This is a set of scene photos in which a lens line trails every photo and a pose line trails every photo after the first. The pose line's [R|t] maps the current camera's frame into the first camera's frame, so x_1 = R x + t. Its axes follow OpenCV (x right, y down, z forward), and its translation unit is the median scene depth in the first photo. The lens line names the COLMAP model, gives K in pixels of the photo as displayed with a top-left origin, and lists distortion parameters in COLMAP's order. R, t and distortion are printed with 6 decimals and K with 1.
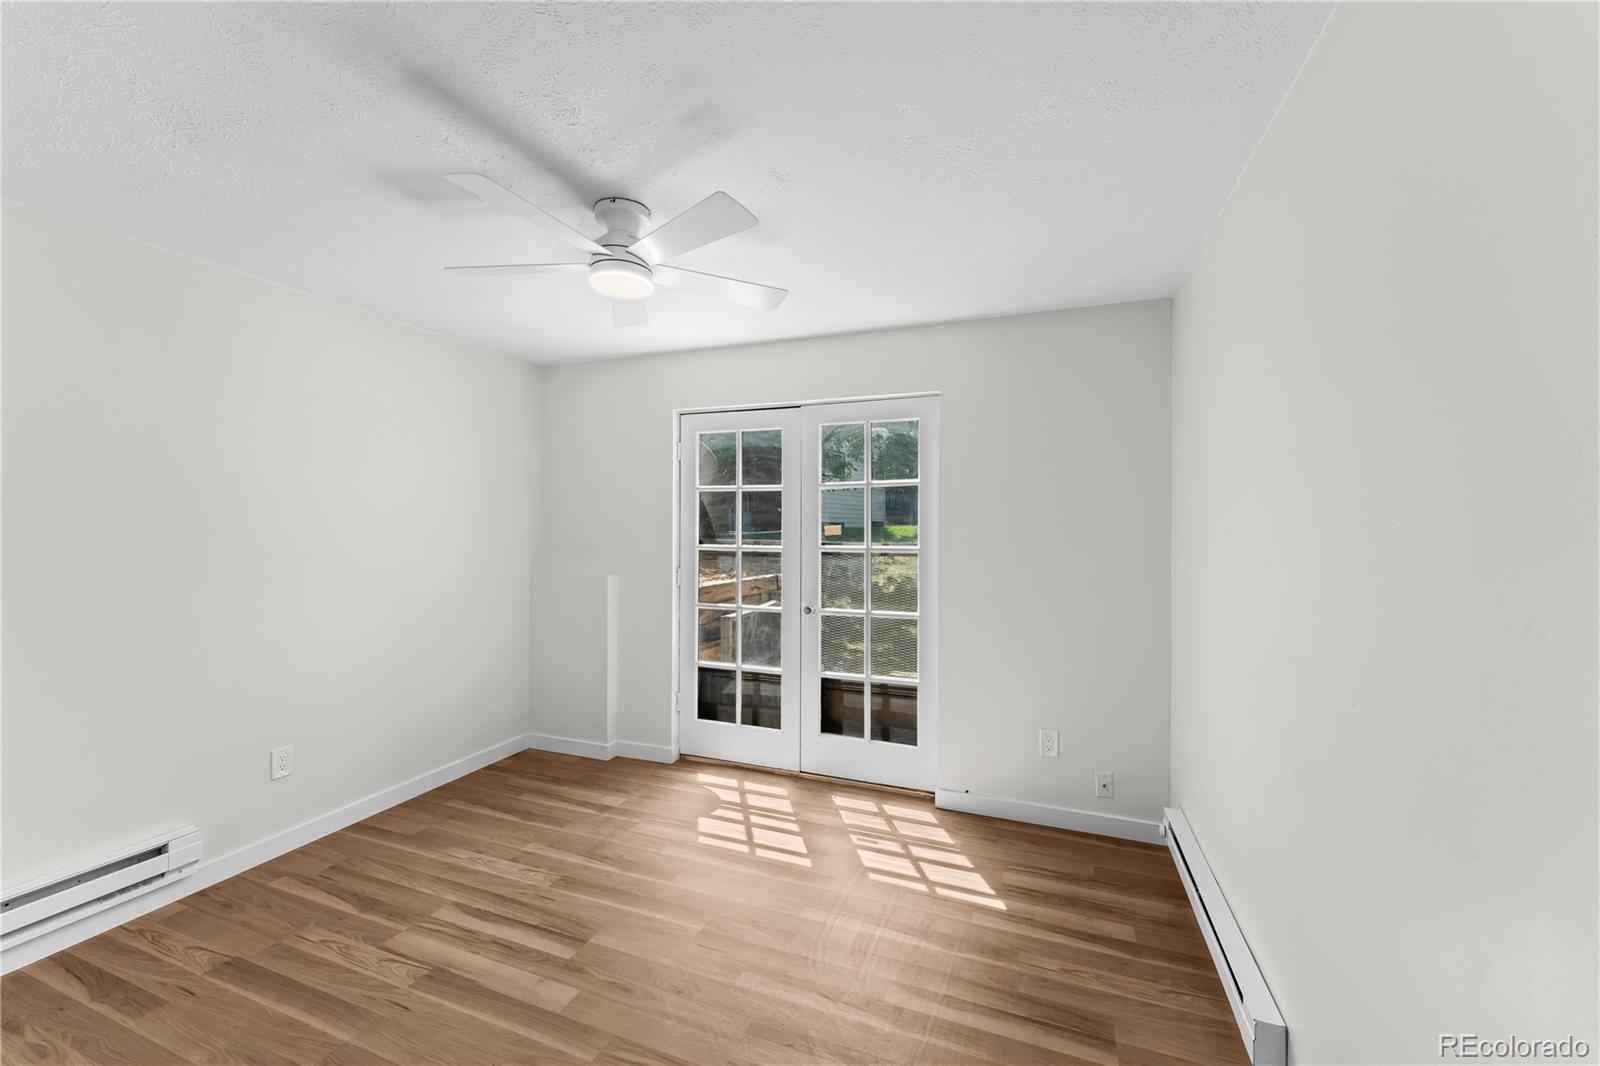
lens RADIAL K [[650.9, 0, 797.8], [0, 650.9, 524.9], [0, 0, 1]] dist [0.004033, -0.001149]
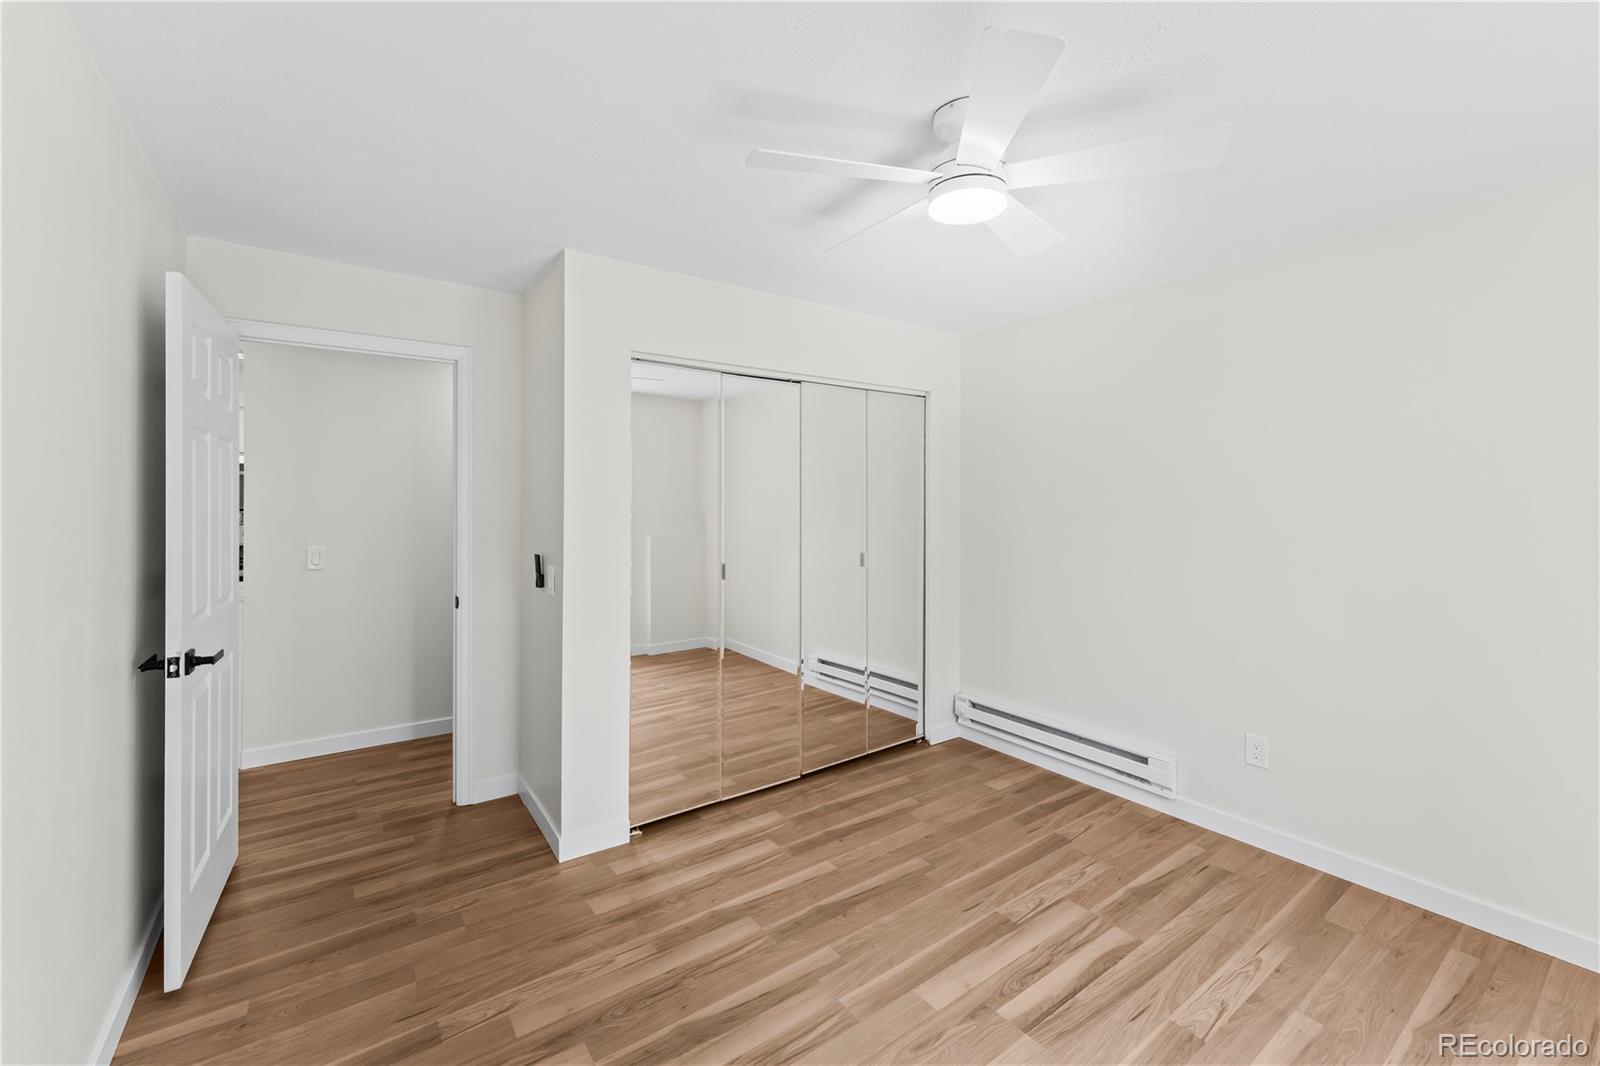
lens RADIAL K [[650.9, 0, 785.0], [0, 650.9, 502.9], [0, 0, 1]] dist [0.004033, -0.001149]
pose [[-0.554356, 0.001287, -0.832279, 0.485952], [-0.003705, 0.999985, 0.004014, -0.003799], [0.832272, 0.005309, -0.554343, 1.171527]]
